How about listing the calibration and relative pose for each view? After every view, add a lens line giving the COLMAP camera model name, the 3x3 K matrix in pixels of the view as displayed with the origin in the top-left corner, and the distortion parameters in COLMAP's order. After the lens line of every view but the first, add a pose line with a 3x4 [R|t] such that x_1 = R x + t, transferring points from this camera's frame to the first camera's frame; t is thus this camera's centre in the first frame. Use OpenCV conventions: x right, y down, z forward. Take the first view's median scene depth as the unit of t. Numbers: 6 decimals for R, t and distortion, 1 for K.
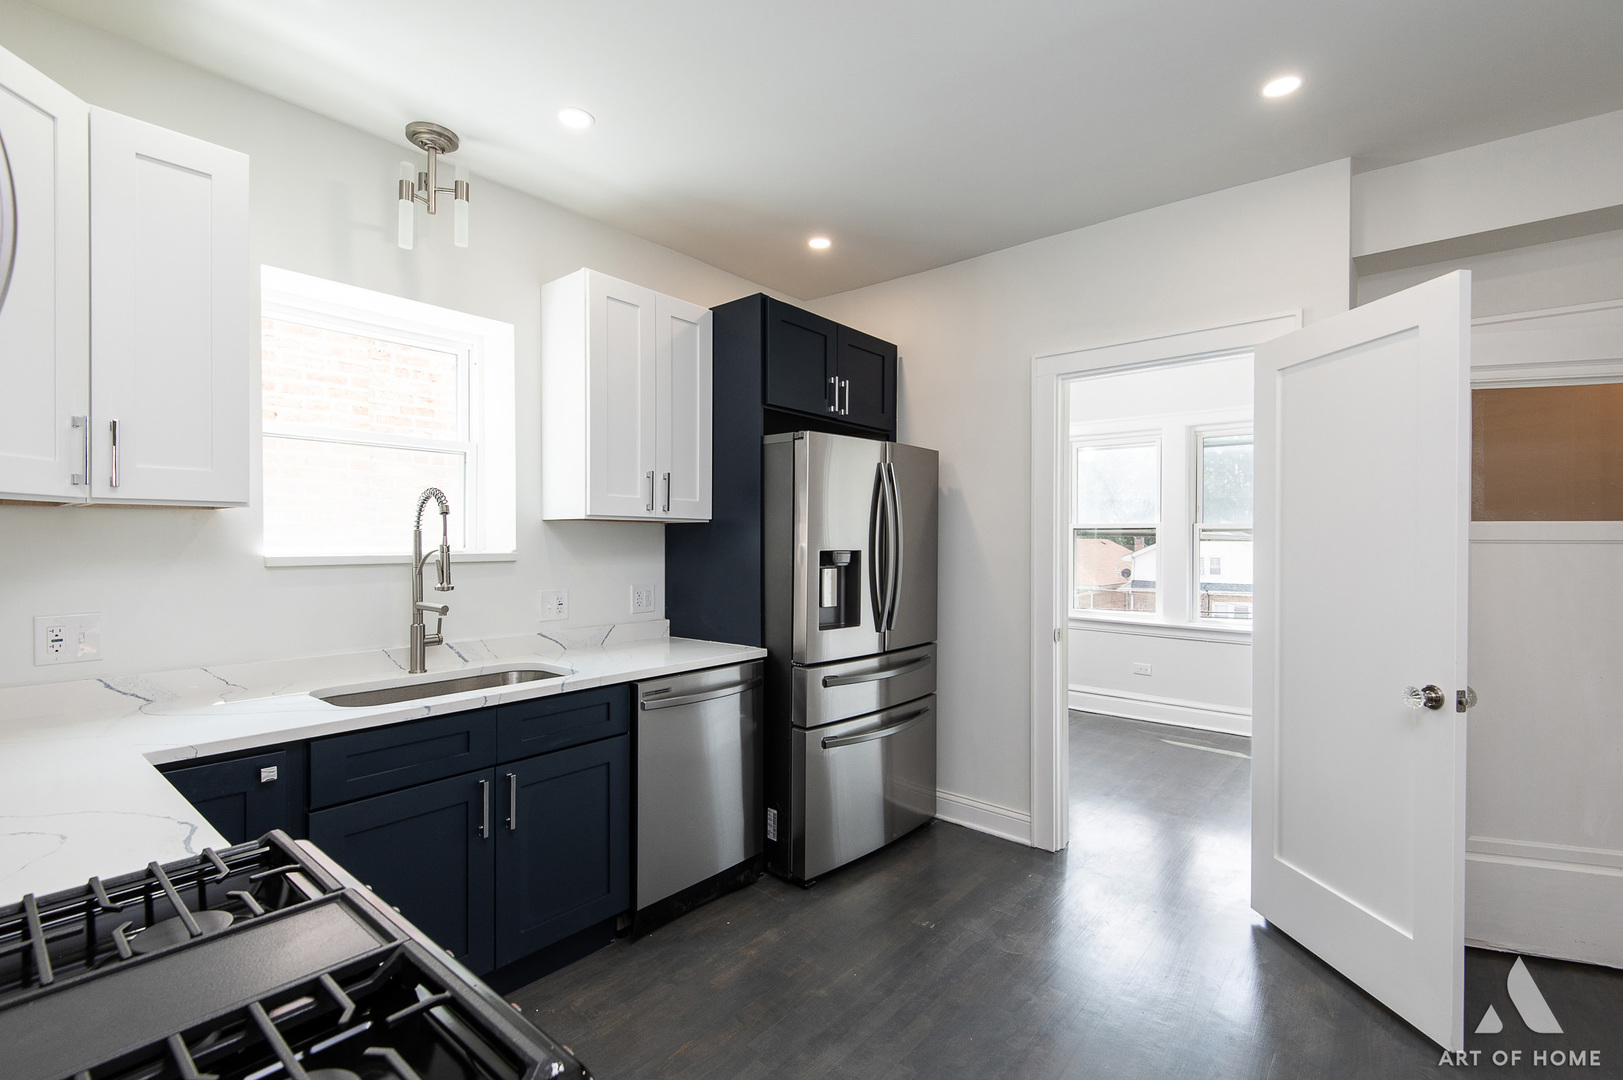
lens RADIAL K [[723.1, 0, 819.7], [0, 723.1, 542.8], [0, 0, 1]] dist [0.004573, -0.002999]
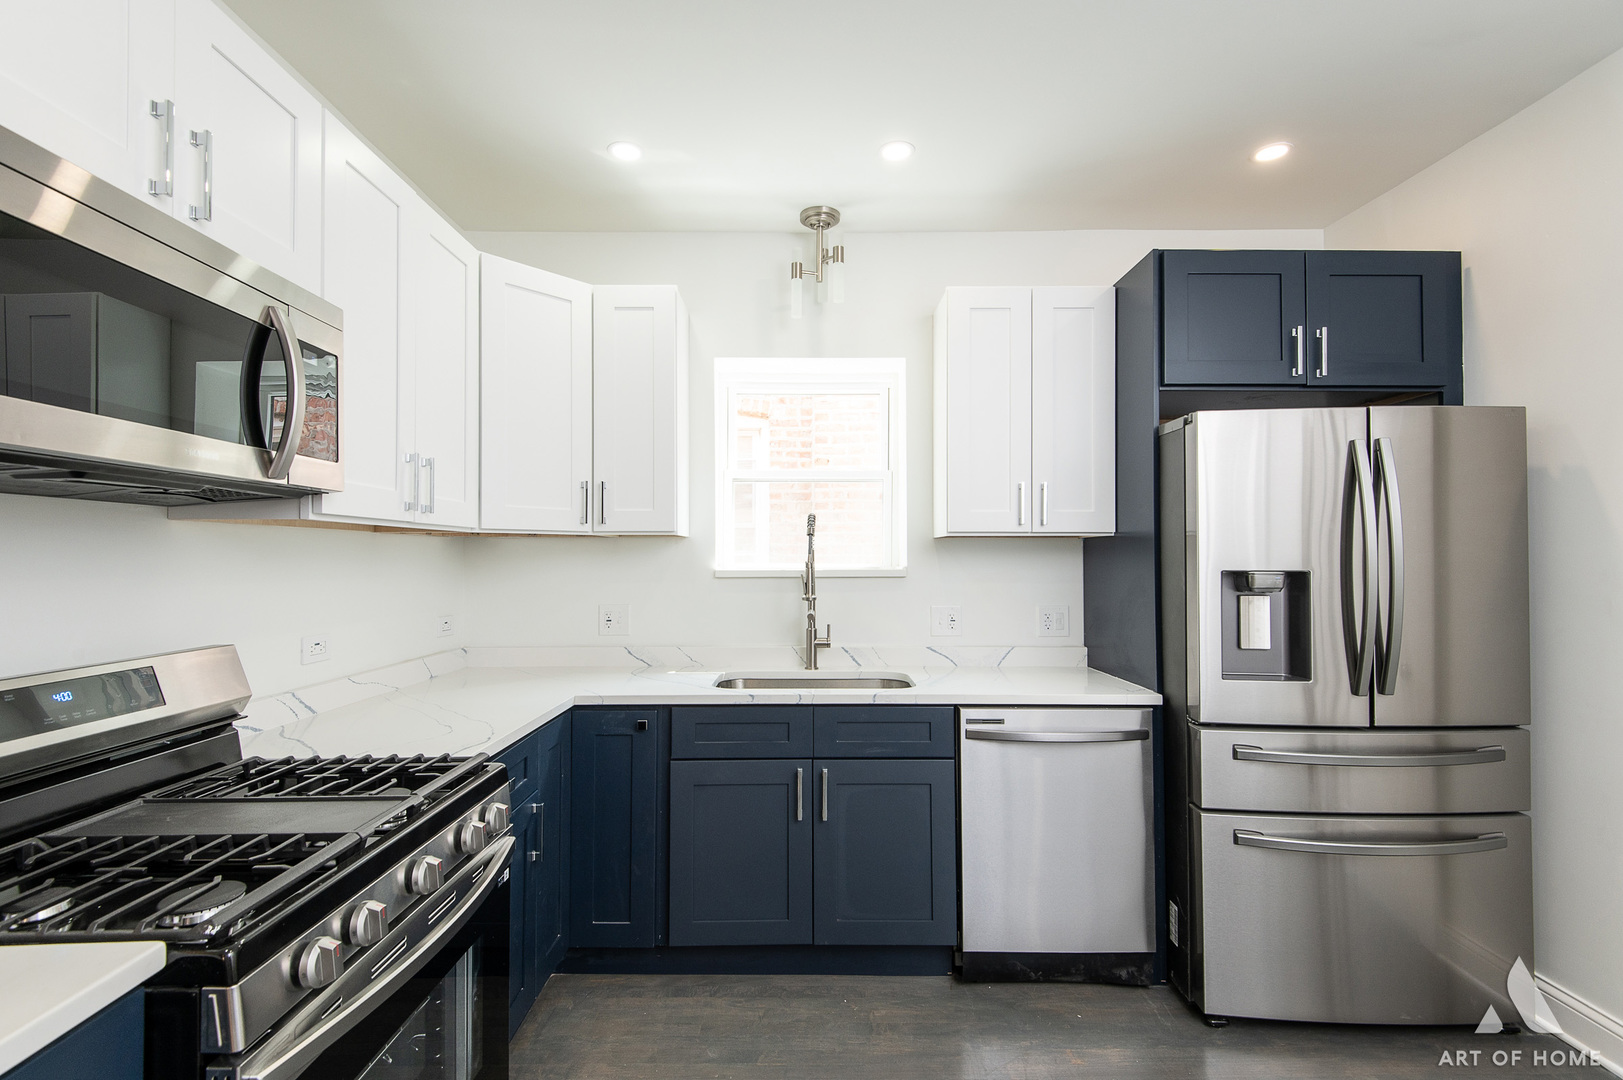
lens RADIAL K [[723.1, 0, 811.9], [0, 723.1, 543.9], [0, 0, 1]] dist [0.004573, -0.002999]
pose [[0.636866, -0.017540, -0.770775, 0.304012], [-0.001178, 0.999718, -0.023723, 0.001768], [0.770974, 0.016017, 0.636666, 0.206616]]
